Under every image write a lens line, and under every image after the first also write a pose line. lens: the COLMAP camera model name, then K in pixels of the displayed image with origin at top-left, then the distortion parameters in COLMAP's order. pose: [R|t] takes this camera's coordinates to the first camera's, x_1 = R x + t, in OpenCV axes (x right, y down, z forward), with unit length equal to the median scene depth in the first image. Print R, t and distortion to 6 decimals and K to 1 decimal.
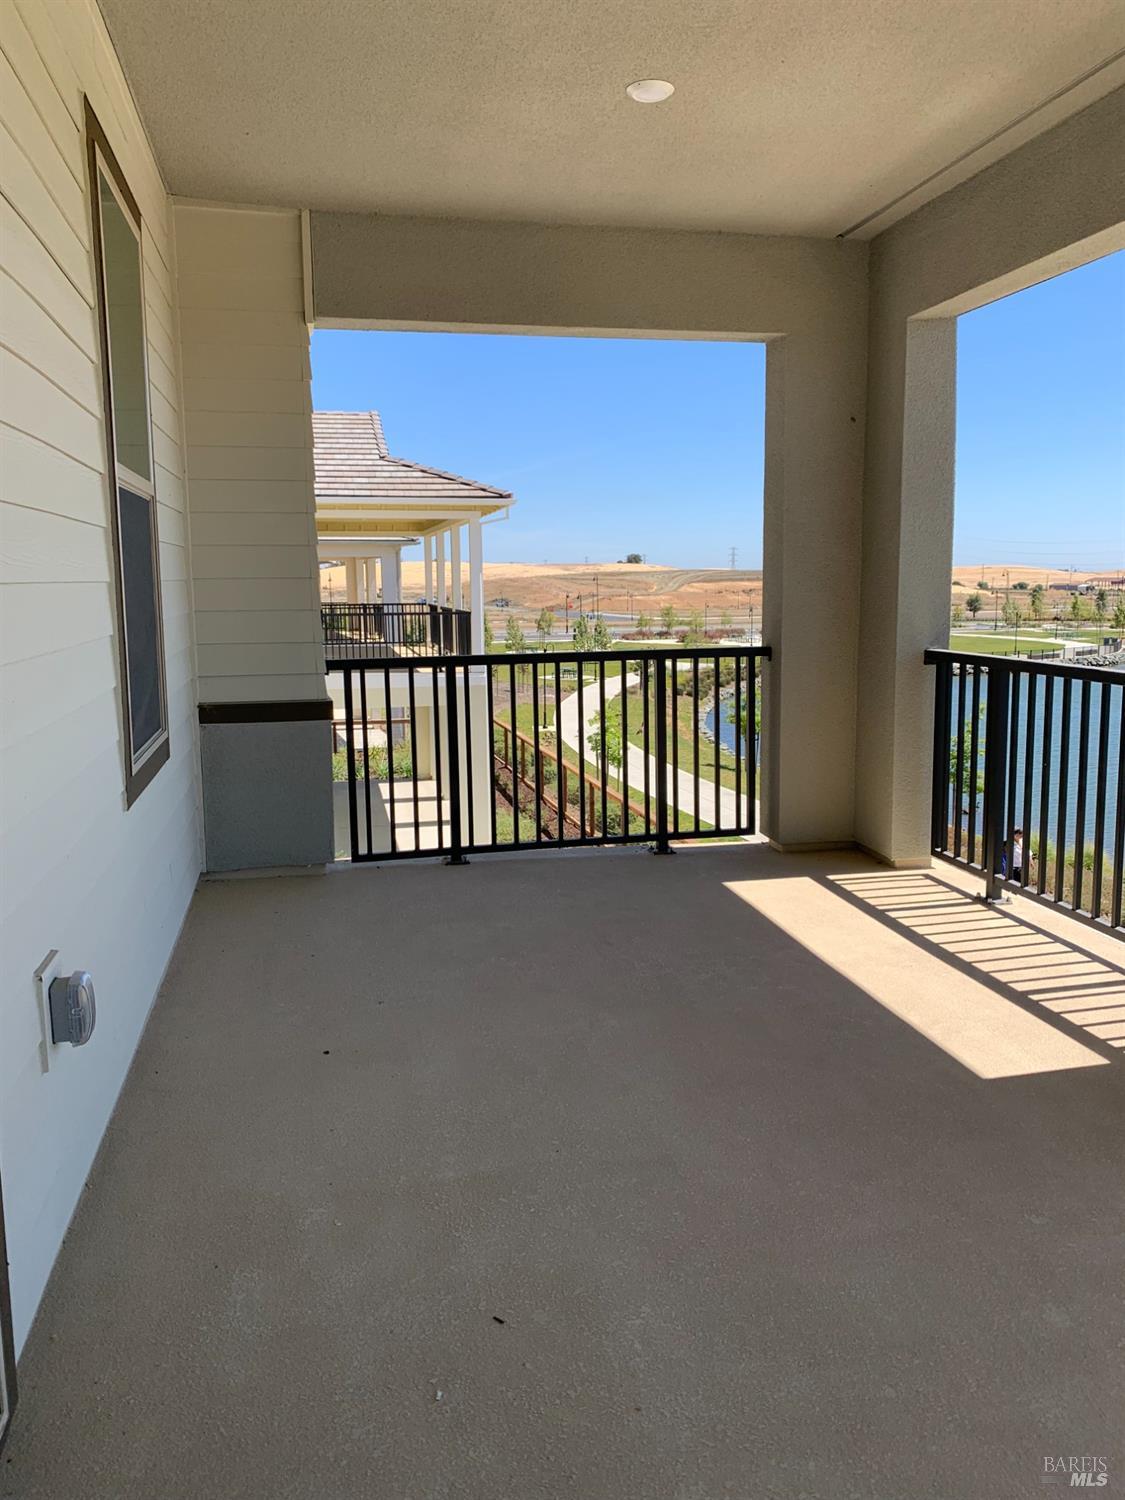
lens RADIAL K [[1188.4, 0, 562.8], [0, 1188.4, 745.8], [0, 0, 1]] dist [0.057015, -0.046234]
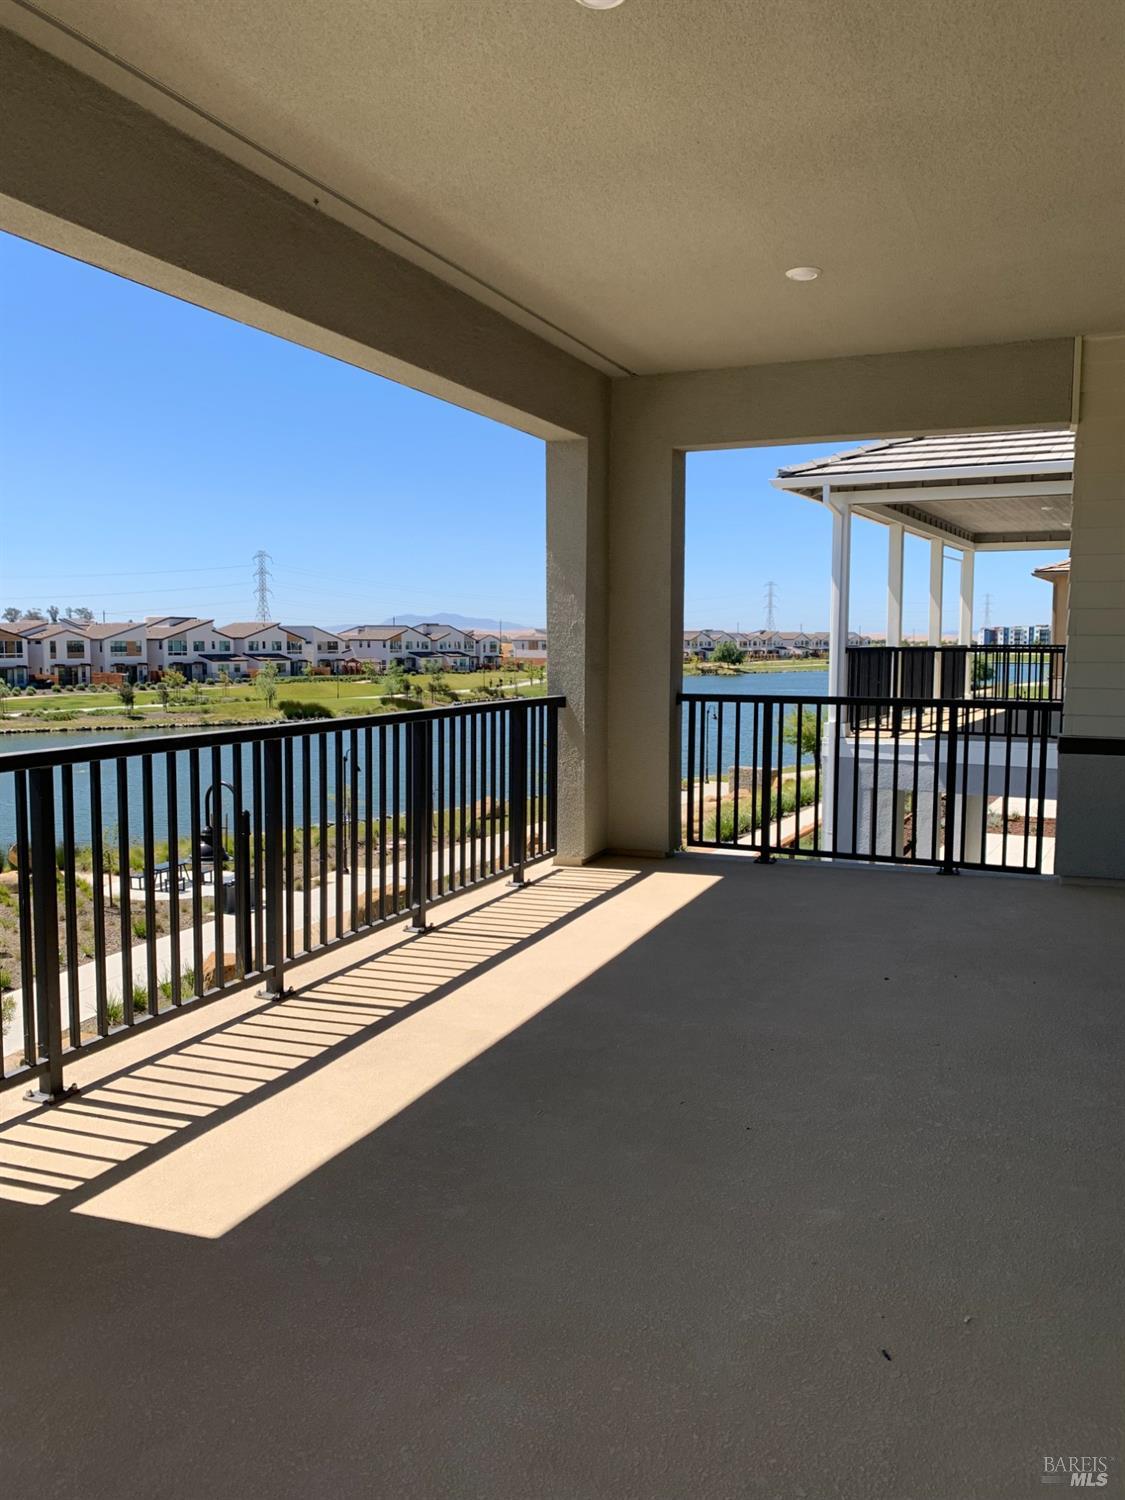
lens RADIAL K [[1188.4, 0, 554.1], [0, 1188.4, 751.2], [0, 0, 1]] dist [0.057015, -0.046234]
pose [[-0.821132, -0.046180, 0.568867, -0.321410], [0.084302, 0.975975, 0.200915, -0.215274], [-0.564478, 0.212934, -0.797511, 1.575016]]
